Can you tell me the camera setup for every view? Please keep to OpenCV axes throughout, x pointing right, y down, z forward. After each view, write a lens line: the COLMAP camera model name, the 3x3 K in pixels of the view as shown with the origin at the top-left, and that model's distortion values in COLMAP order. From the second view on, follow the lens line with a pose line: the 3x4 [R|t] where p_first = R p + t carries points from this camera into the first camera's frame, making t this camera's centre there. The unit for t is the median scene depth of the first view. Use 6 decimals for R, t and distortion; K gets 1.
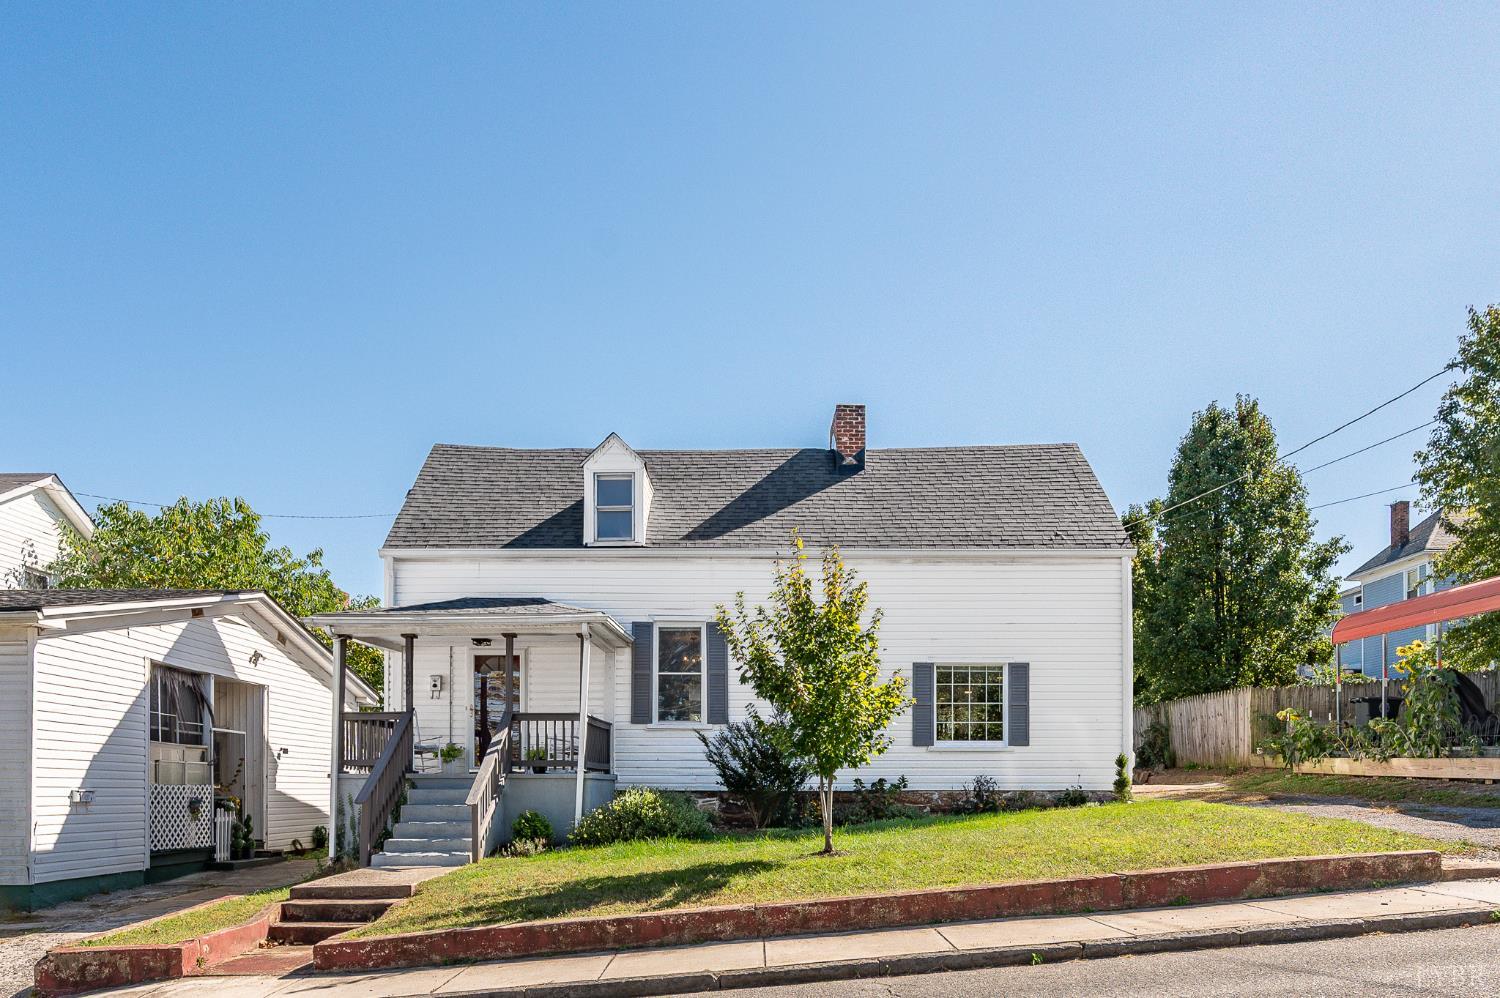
lens RADIAL K [[586.9, 0, 750.5], [0, 586.9, 502.9], [0, 0, 1]] dist [0.000910, 0.000016]
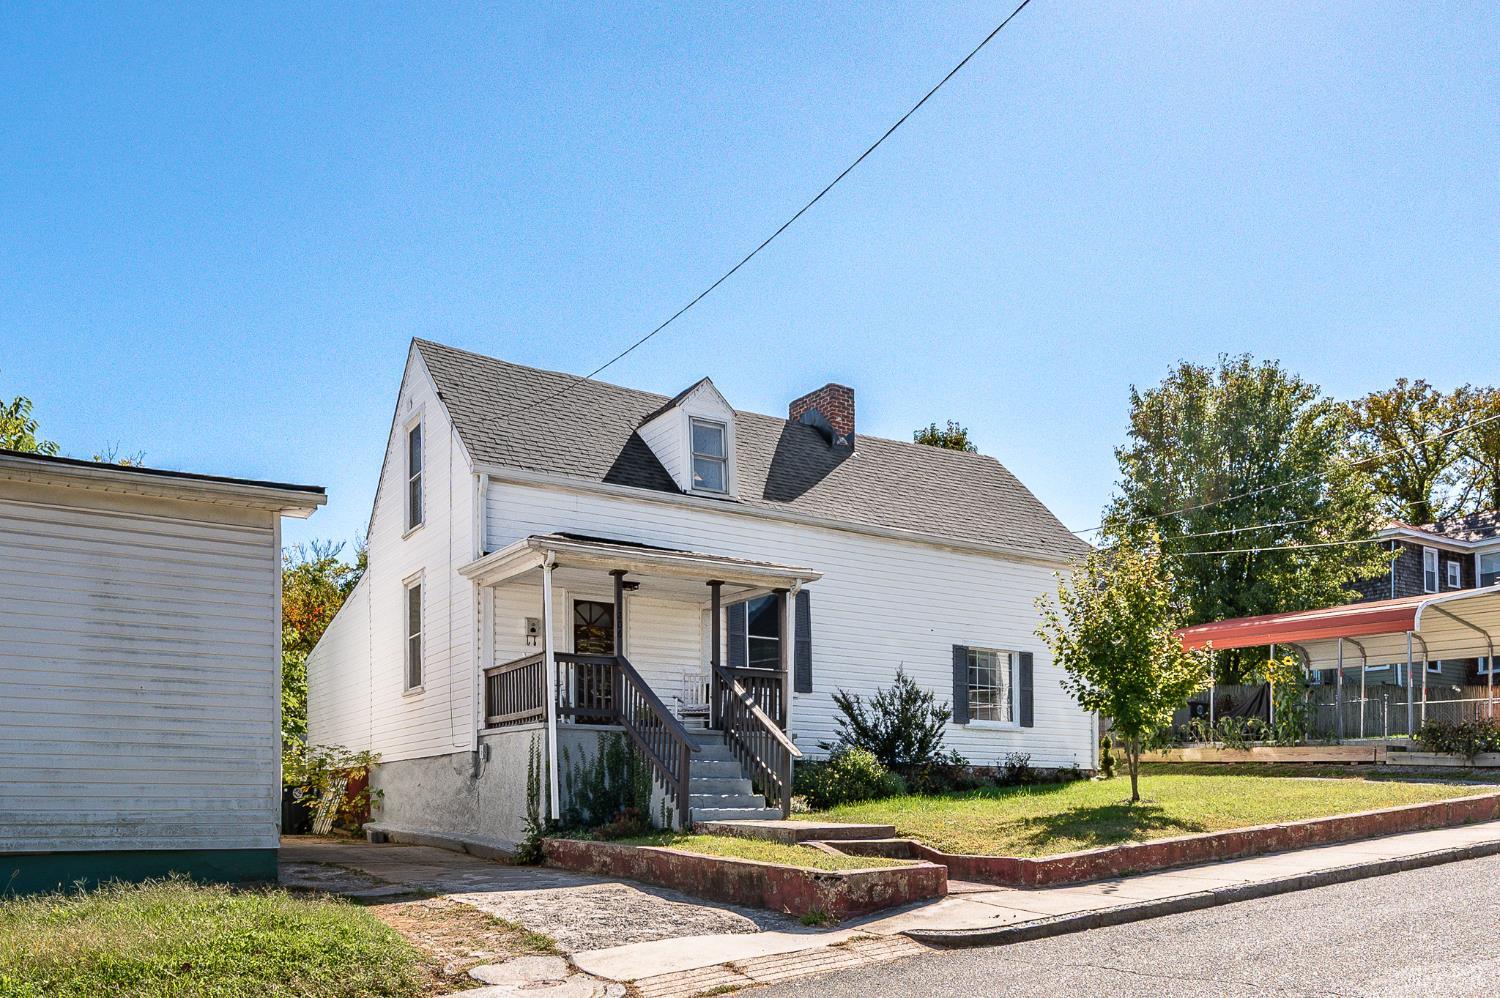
lens RADIAL K [[630.3, 0, 750.3], [0, 630.3, 433.9], [0, 0, 1]] dist [-0.000189, -0.000024]
pose [[0.937579, 0.176452, 0.299682, -0.522969], [-0.160915, 0.984040, -0.075968, 0.041509], [-0.308304, 0.023002, 0.951010, 0.006441]]
